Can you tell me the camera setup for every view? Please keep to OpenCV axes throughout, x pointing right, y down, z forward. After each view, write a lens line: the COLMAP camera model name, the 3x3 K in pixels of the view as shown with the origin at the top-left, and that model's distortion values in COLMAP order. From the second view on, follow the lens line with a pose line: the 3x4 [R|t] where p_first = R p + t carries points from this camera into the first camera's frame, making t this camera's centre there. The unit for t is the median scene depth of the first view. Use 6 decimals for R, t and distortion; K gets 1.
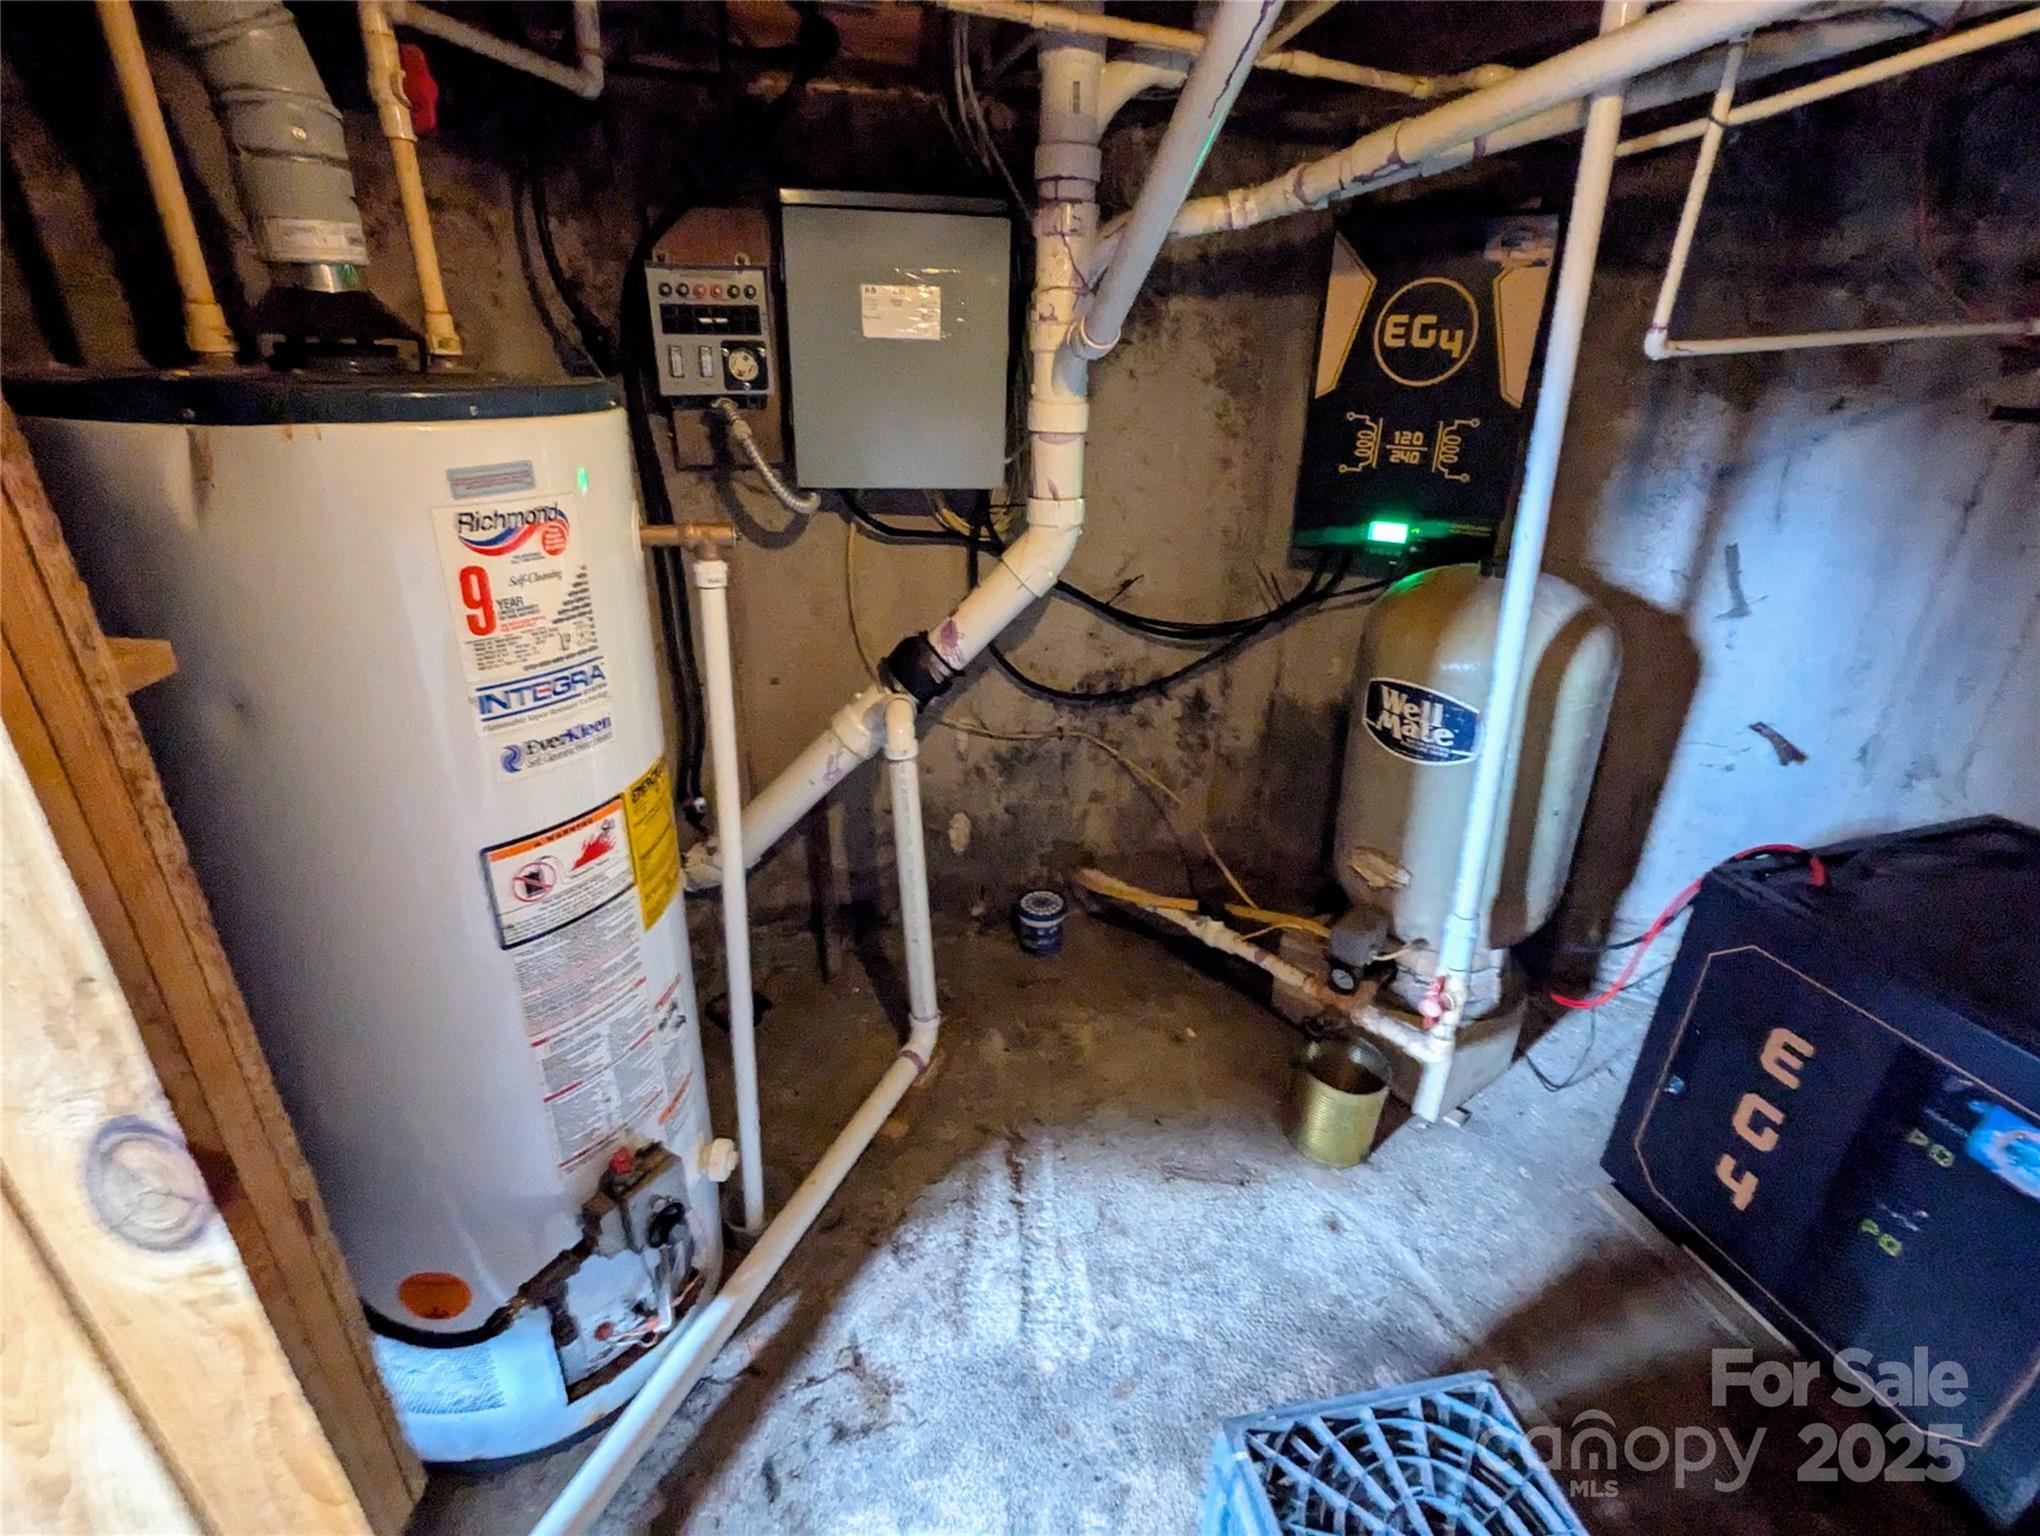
lens RADIAL K [[967.9, 0, 1019.7], [0, 967.9, 759.4], [0, 0, 1]] dist [0.000176, 0.001621]
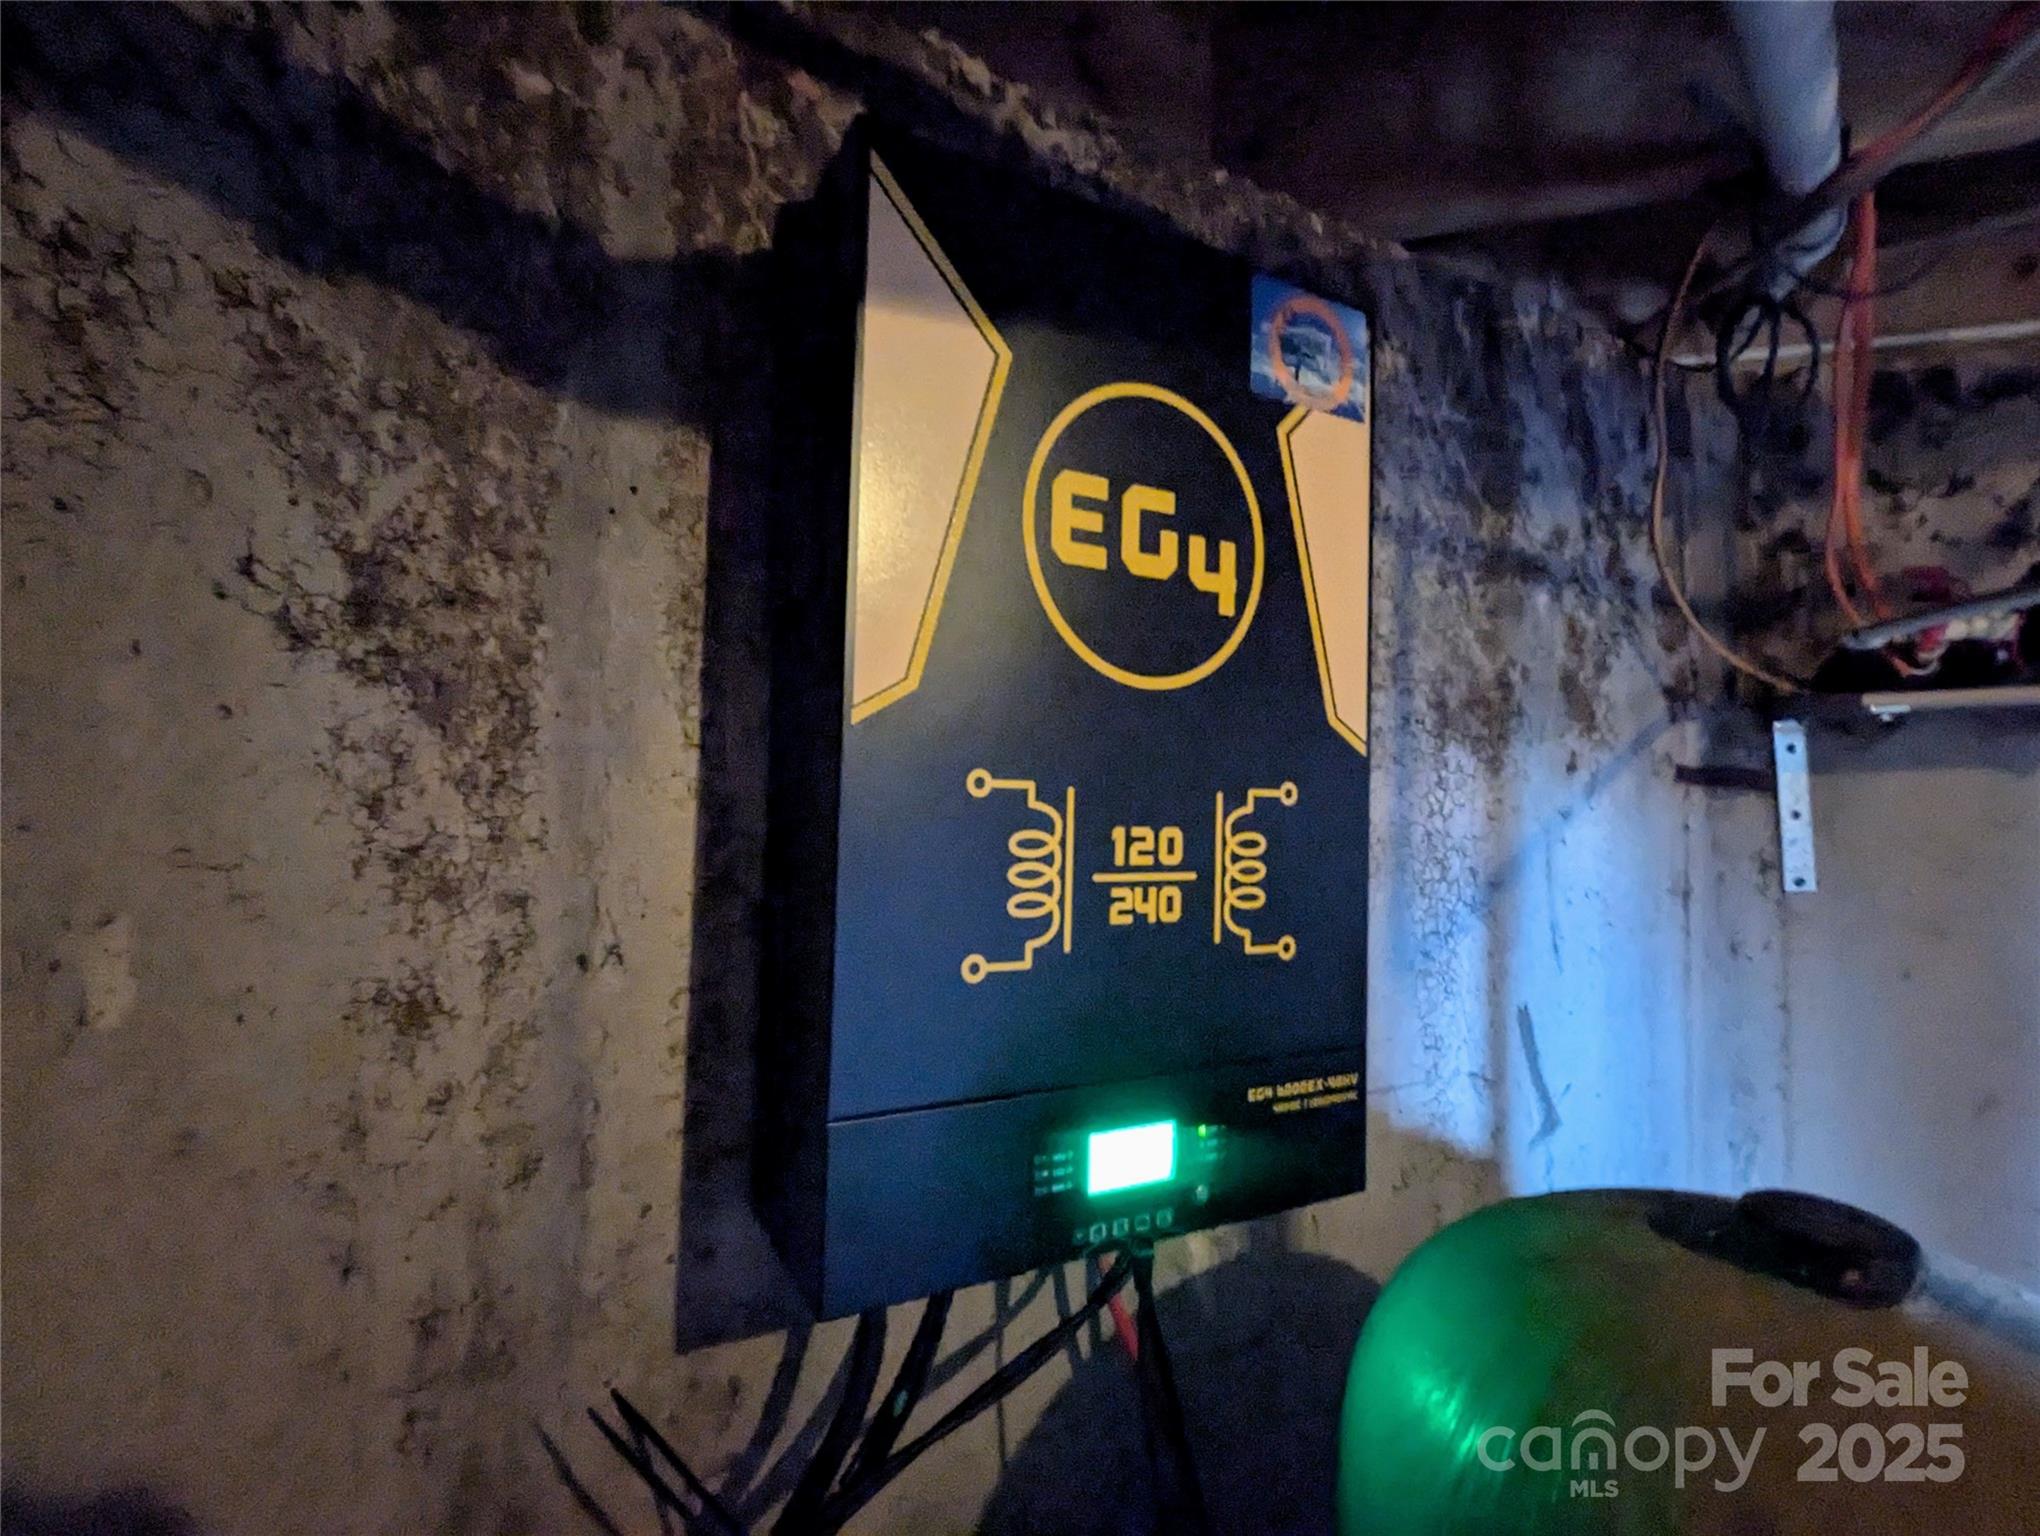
lens RADIAL K [[967.9, 0, 1005.7], [0, 967.9, 763.8], [0, 0, 1]] dist [0.000176, 0.001621]
pose [[0.545298, 0.038569, 0.837354, 0.126668], [0.334901, 0.905726, -0.259811, -0.315986], [-0.768434, 0.422105, 0.480974, 0.951116]]
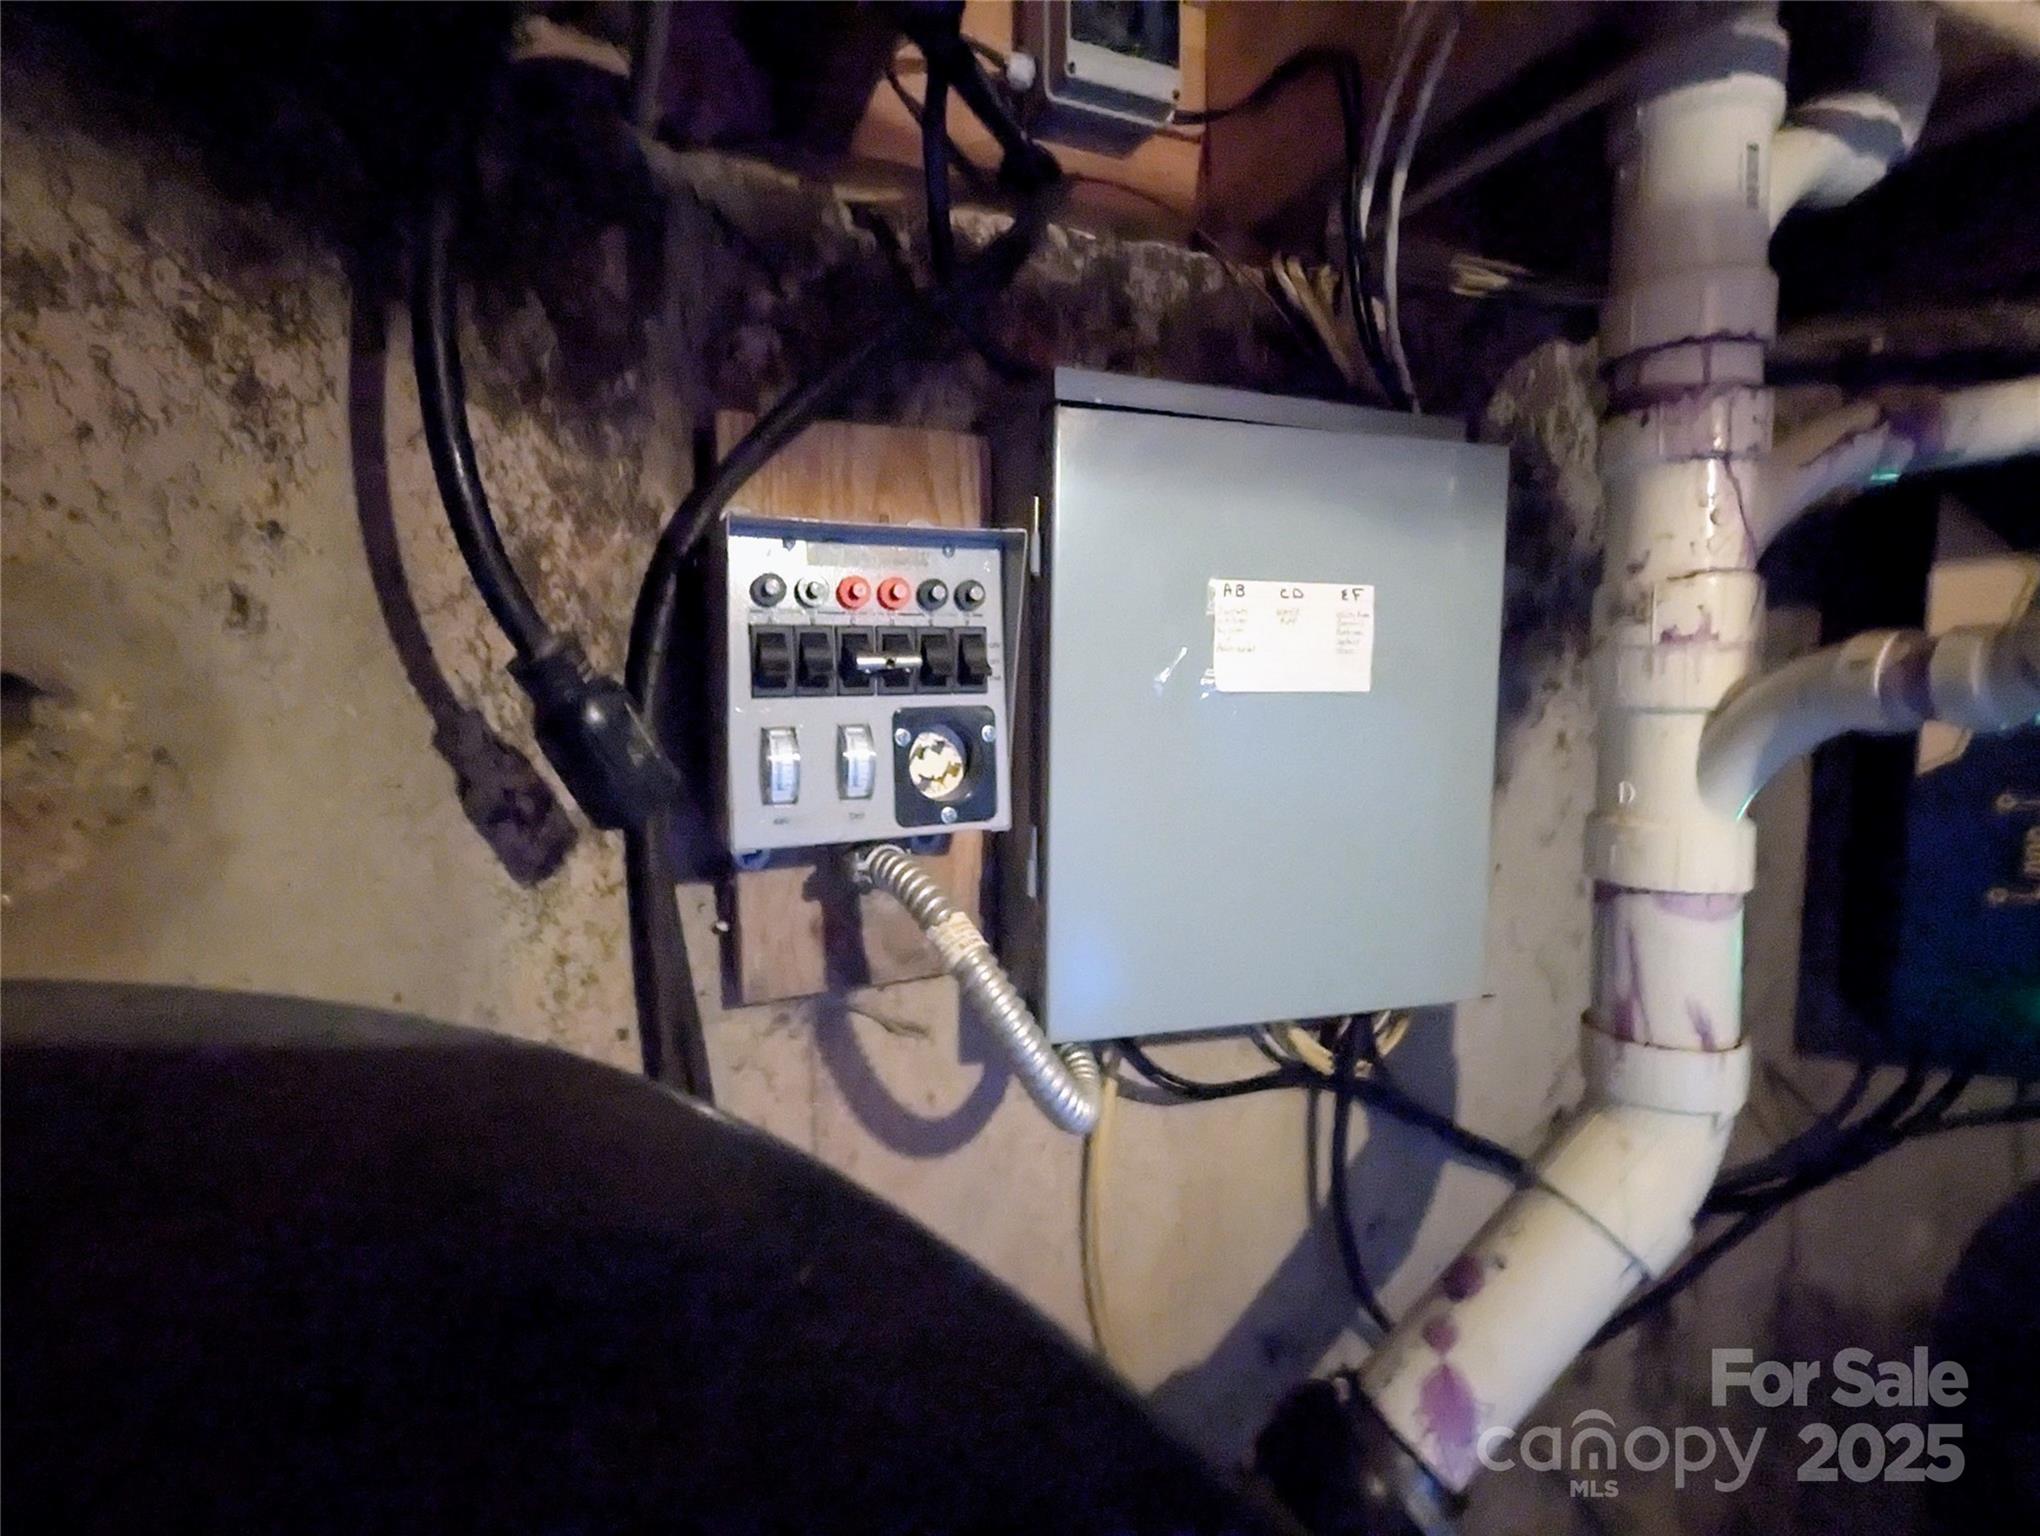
lens RADIAL K [[967.9, 0, 1017.1], [0, 967.9, 772.1], [0, 0, 1]] dist [0.000176, 0.001621]
pose [[0.994462, -0.036422, 0.098584, -0.278164], [0.066141, 0.945864, -0.317753, -0.262452], [-0.081674, 0.322514, 0.943035, 0.593237]]
